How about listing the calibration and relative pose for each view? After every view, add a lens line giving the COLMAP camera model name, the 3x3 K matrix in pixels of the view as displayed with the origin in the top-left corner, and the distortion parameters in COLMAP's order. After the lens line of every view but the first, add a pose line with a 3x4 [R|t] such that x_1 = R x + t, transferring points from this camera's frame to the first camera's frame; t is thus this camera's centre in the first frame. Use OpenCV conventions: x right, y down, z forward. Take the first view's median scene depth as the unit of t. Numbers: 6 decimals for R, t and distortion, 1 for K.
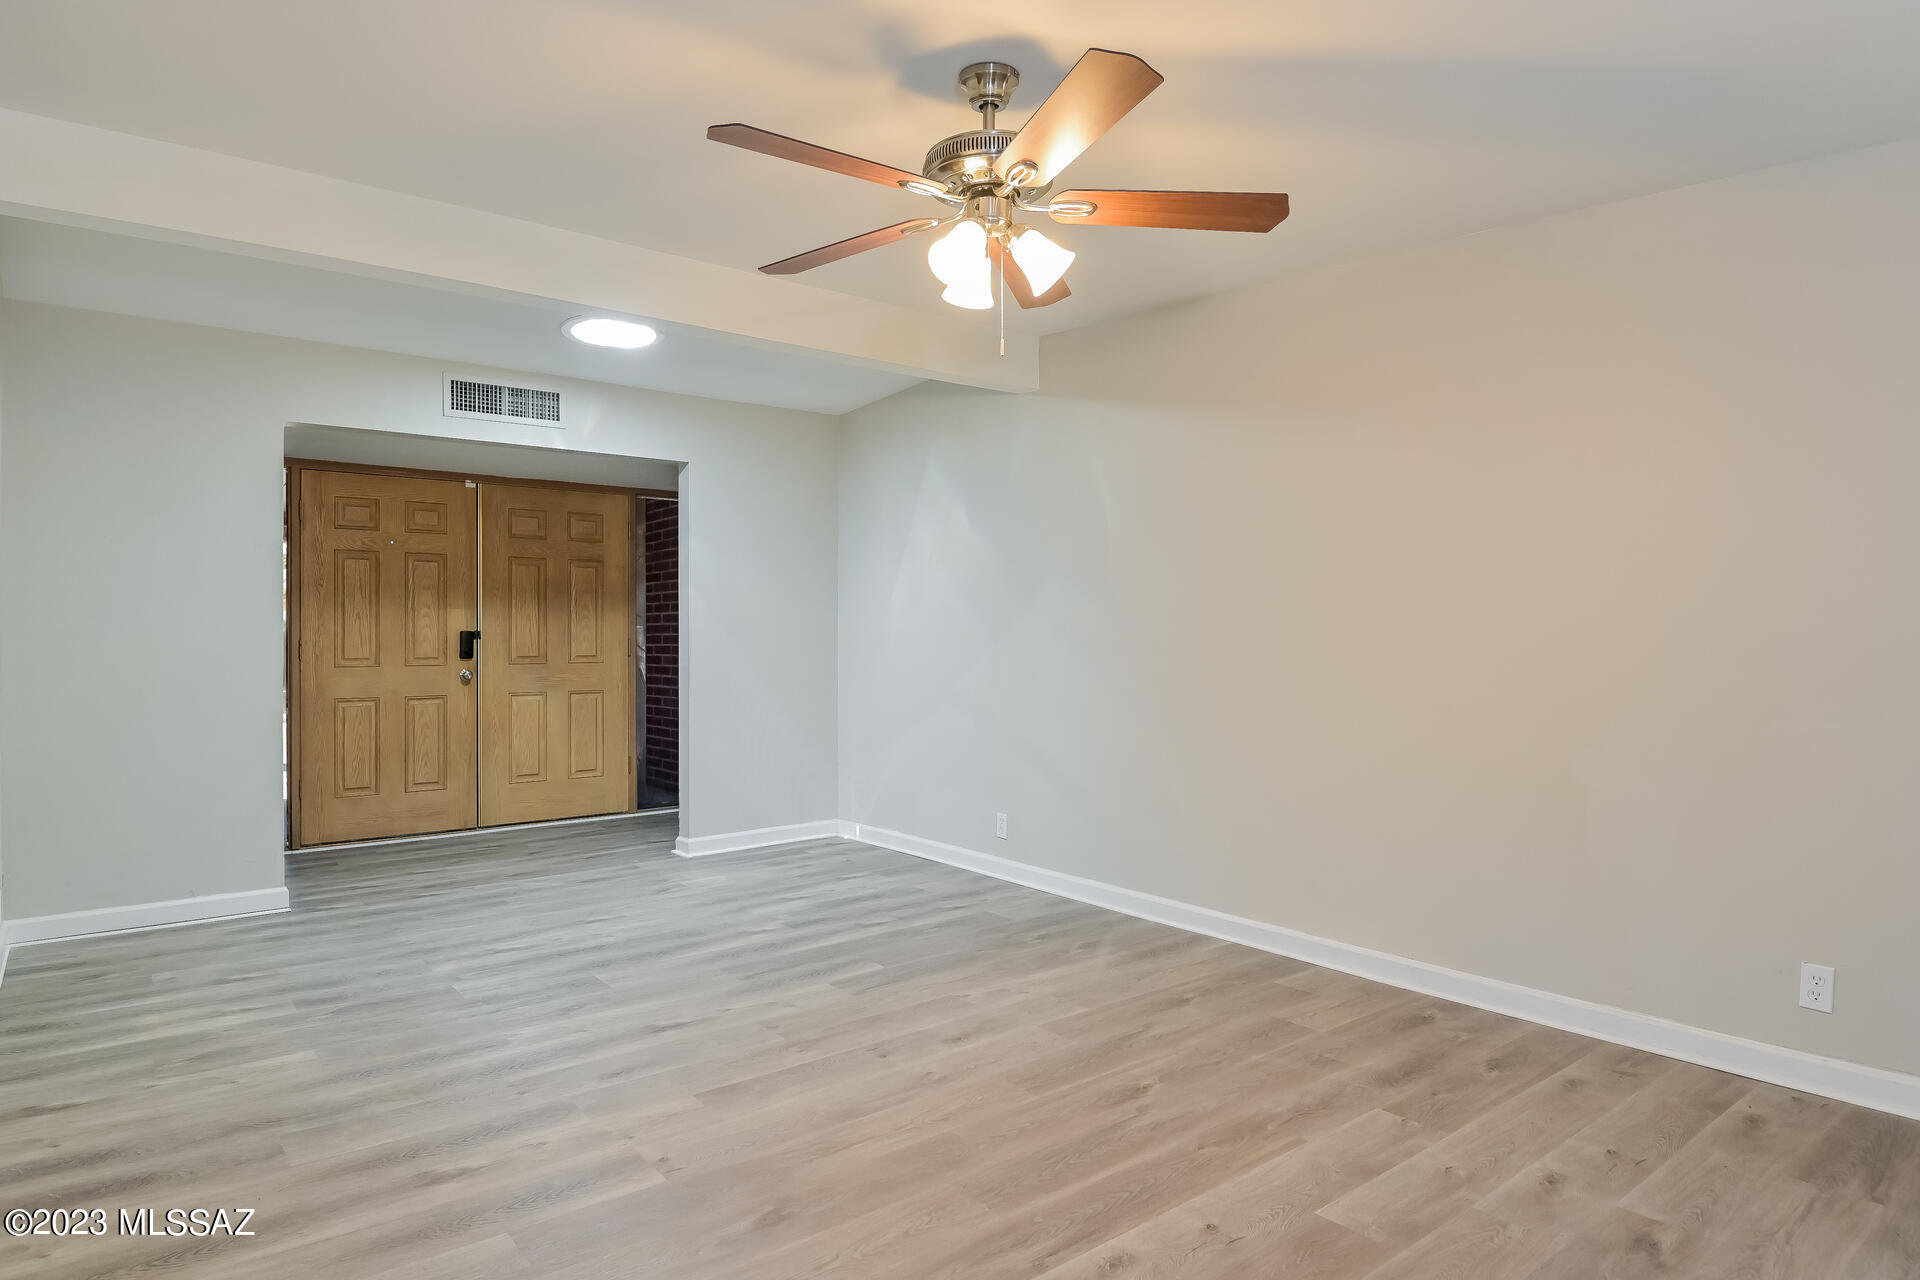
lens RADIAL K [[1019.0, 0, 959.7], [0, 1019.0, 640.7], [0, 0, 1]] dist [0.000372, -0.001117]
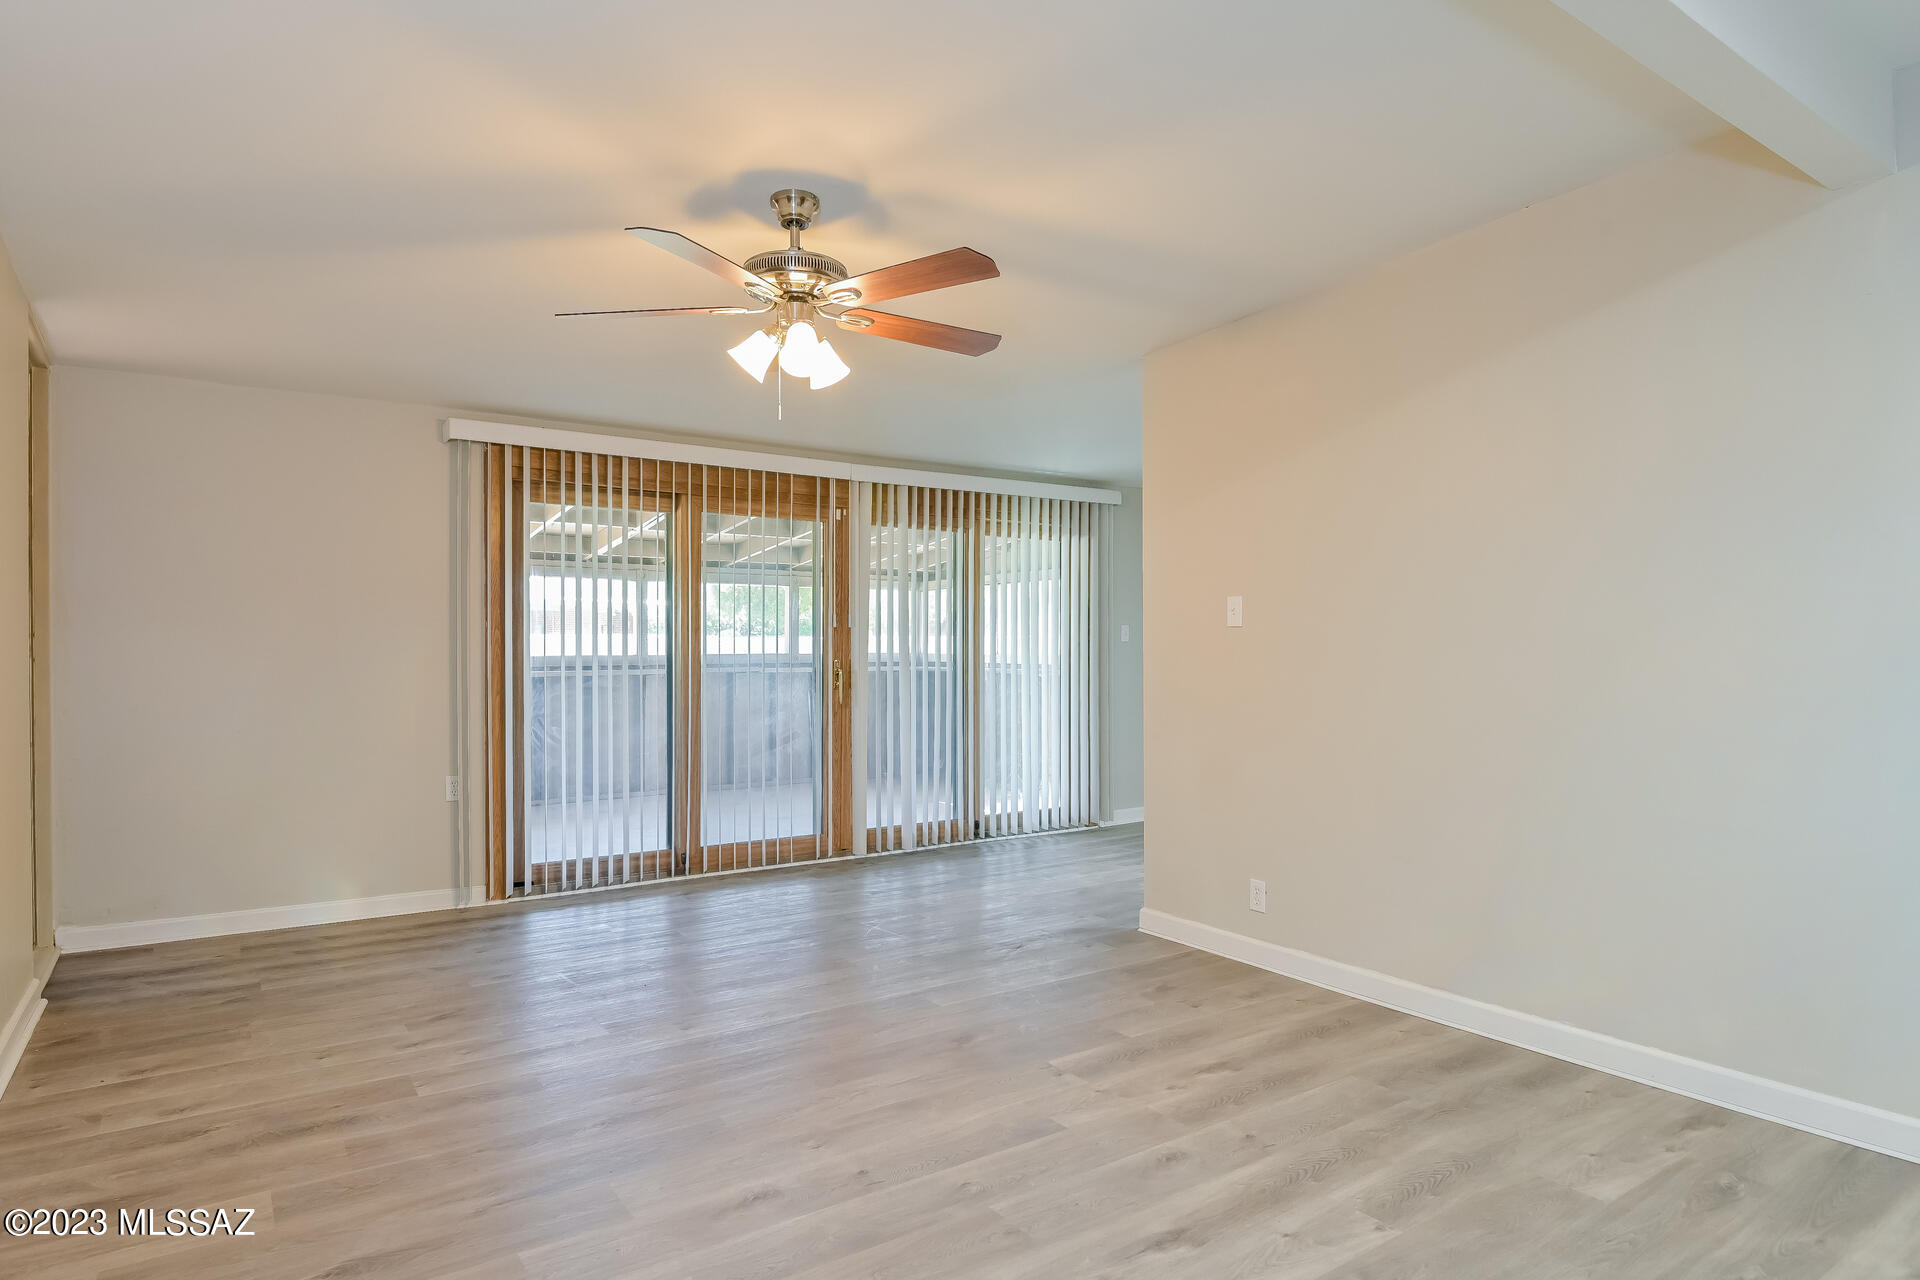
lens RADIAL K [[1019.0, 0, 961.6], [0, 1019.0, 652.4], [0, 0, 1]] dist [0.000372, -0.001117]
pose [[-0.996738, 0.002105, 0.080682, -0.236984], [0.002696, 0.999970, 0.007213, -0.014074], [-0.080664, 0.007407, -0.996714, 1.939325]]
